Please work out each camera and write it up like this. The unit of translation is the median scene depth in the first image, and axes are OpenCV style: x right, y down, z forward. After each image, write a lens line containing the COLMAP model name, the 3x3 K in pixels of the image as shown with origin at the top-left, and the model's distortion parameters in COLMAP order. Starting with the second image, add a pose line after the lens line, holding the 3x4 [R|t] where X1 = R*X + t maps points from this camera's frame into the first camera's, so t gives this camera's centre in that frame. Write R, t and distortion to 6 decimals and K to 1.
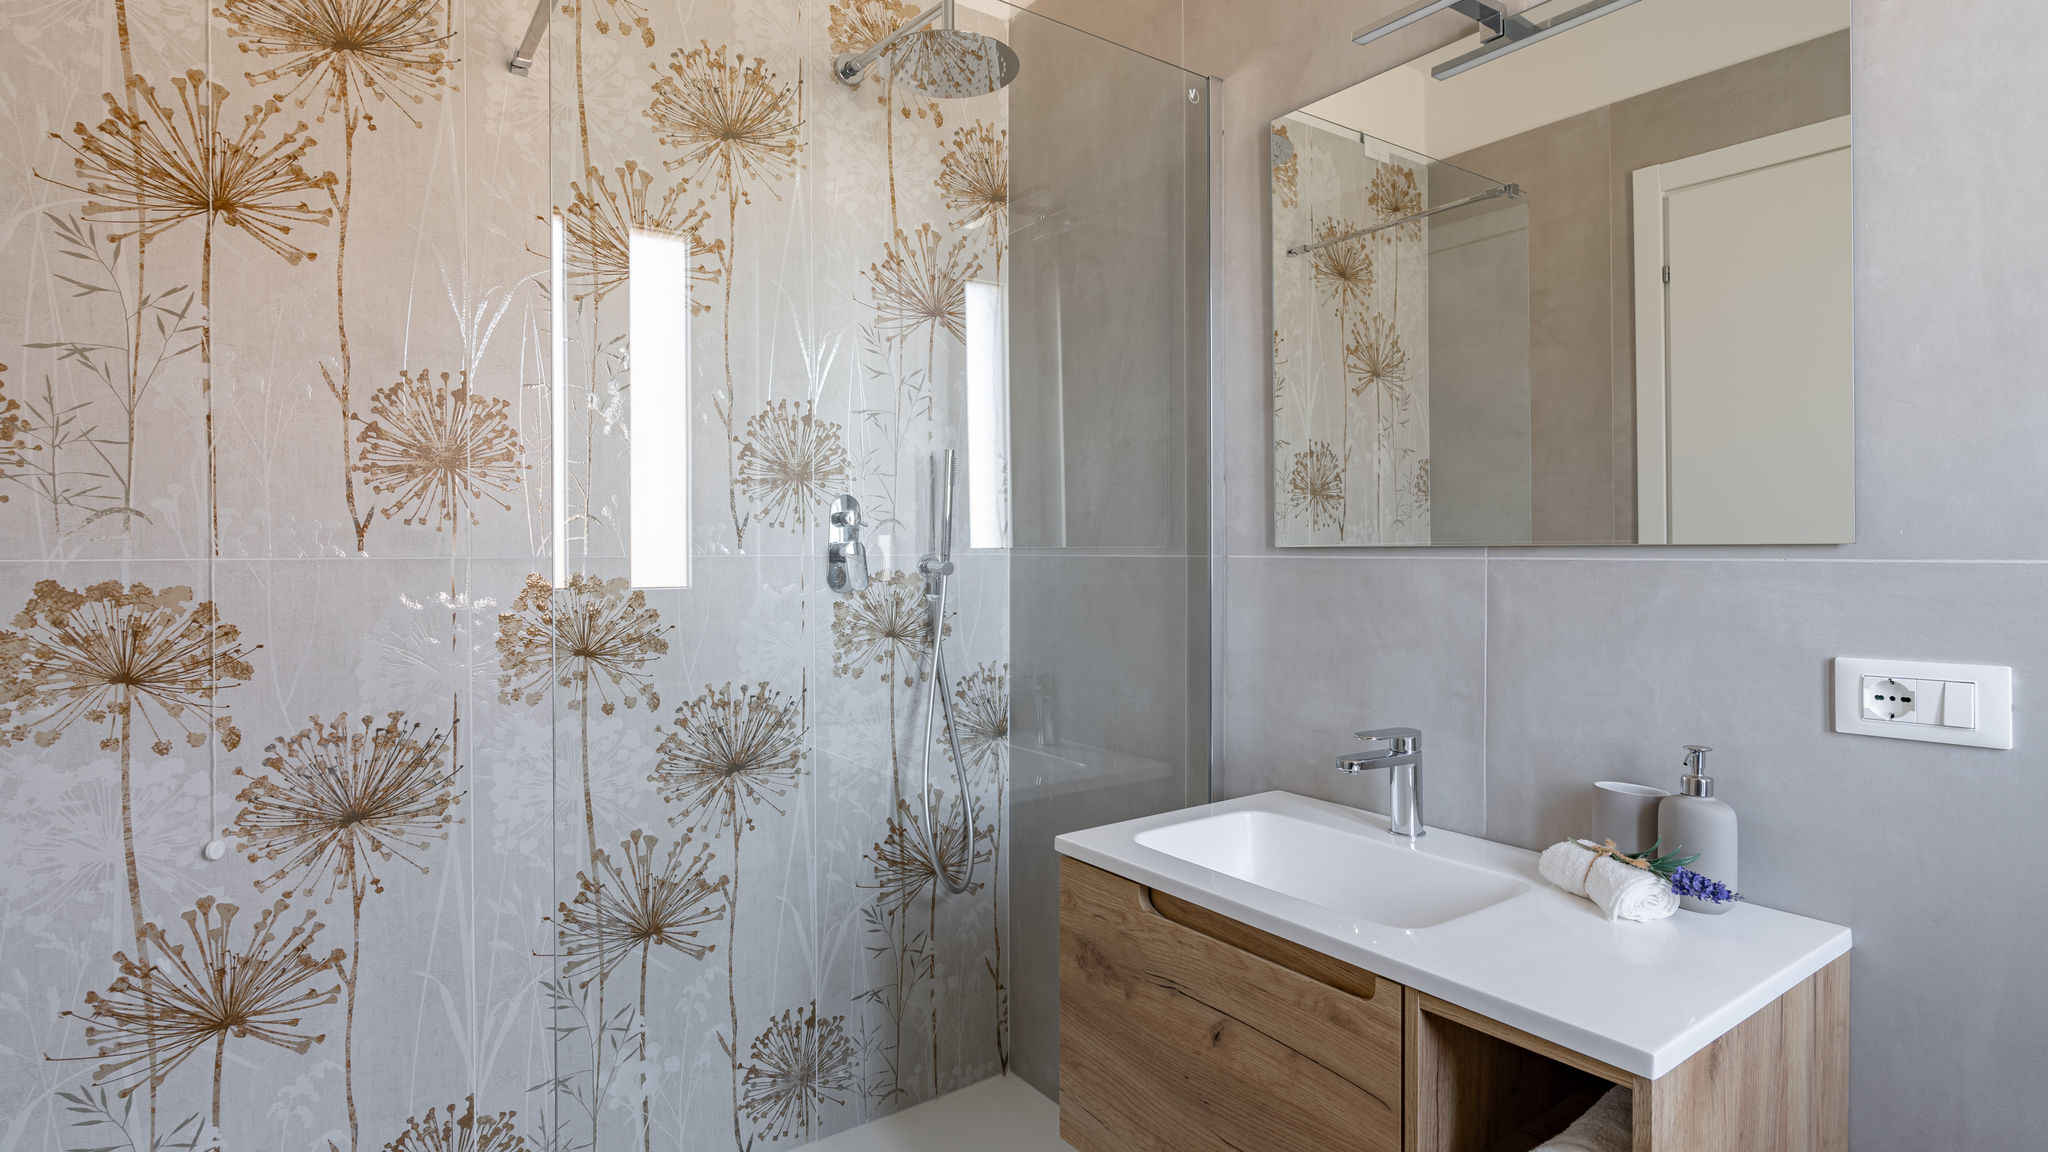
lens RADIAL K [[1049.4, 0, 1025.6], [0, 1049.4, 565.4], [0, 0, 1]] dist [-0.001775, -0.000330]
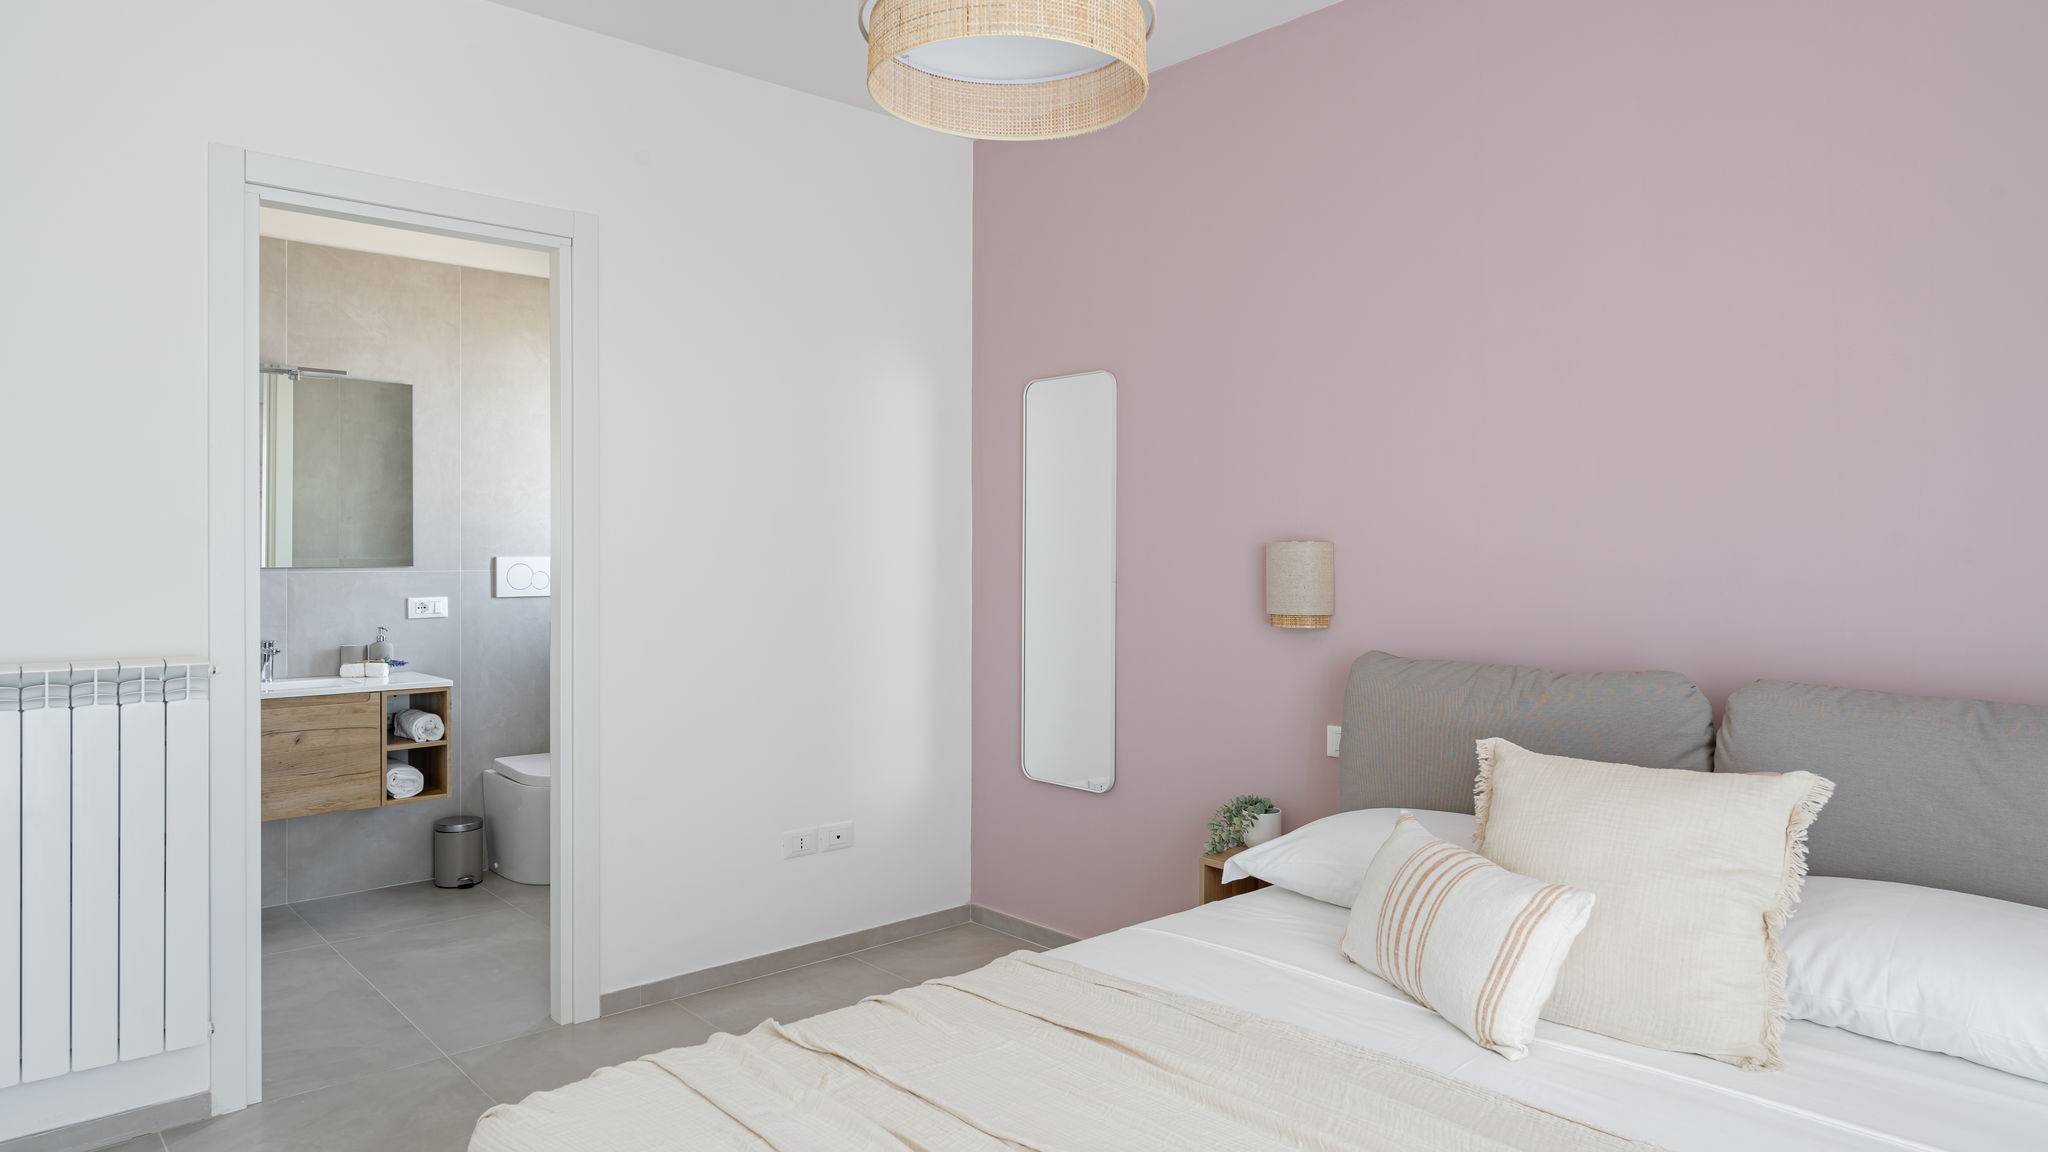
lens RADIAL K [[1242.8, 0, 1016.6], [0, 1242.8, 539.6], [0, 0, 1]] dist [0.004042, 0.000937]
pose [[-0.096888, 0.017124, 0.995148, -3.704914], [0.011399, 0.999806, -0.016094, -0.021516], [-0.995230, 0.009784, -0.097065, -0.678626]]
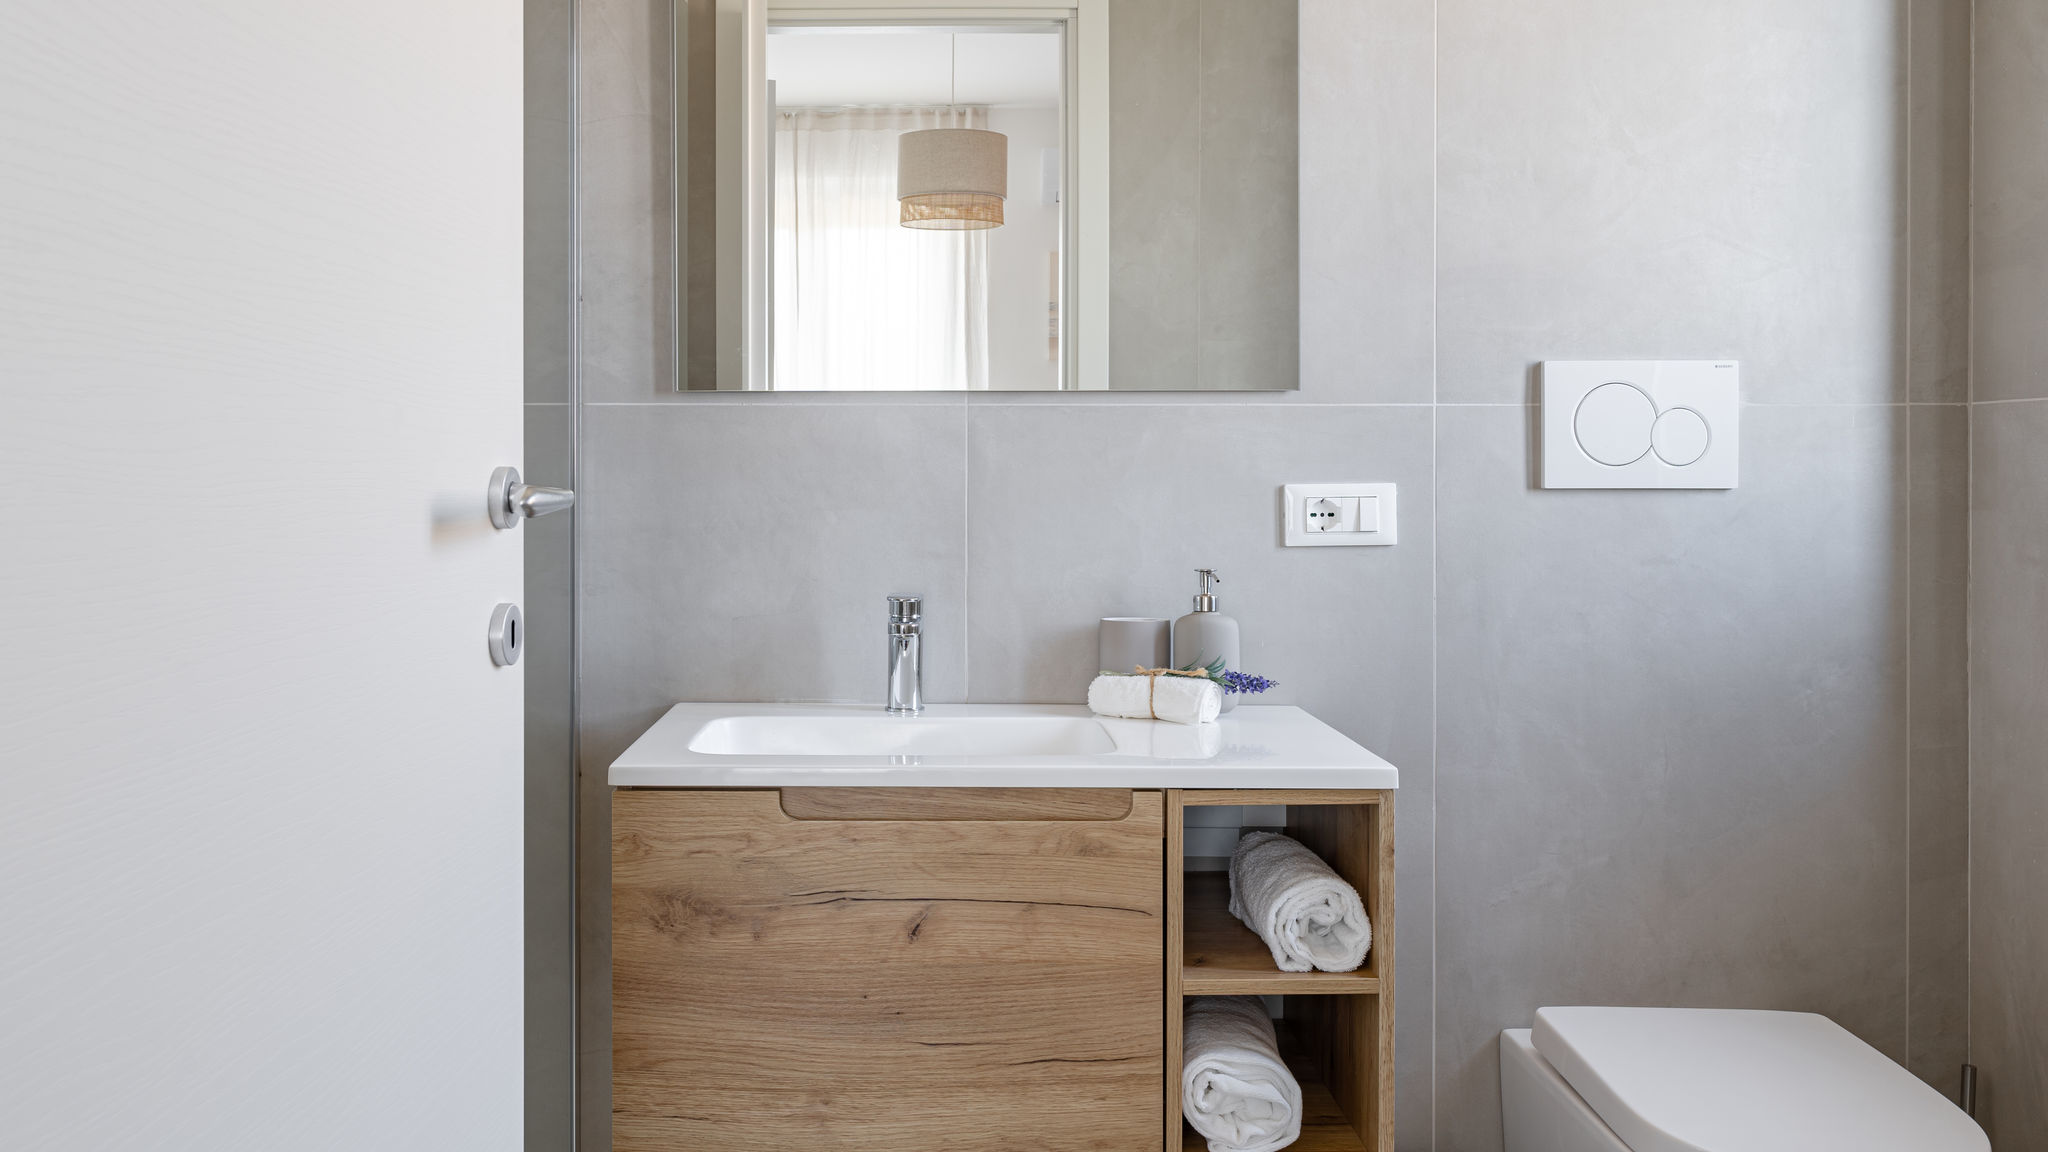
lens RADIAL K [[1666.8, 0, 923.8], [0, 1666.8, 511.1], [0, 0, 1]] dist [-0.016637, -0.002439]
pose [[0.597152, -0.010896, 0.802054, -1.008077], [0.005718, 0.999940, 0.009328, 0.097079], [-0.802108, -0.000984, 0.597178, 0.186083]]
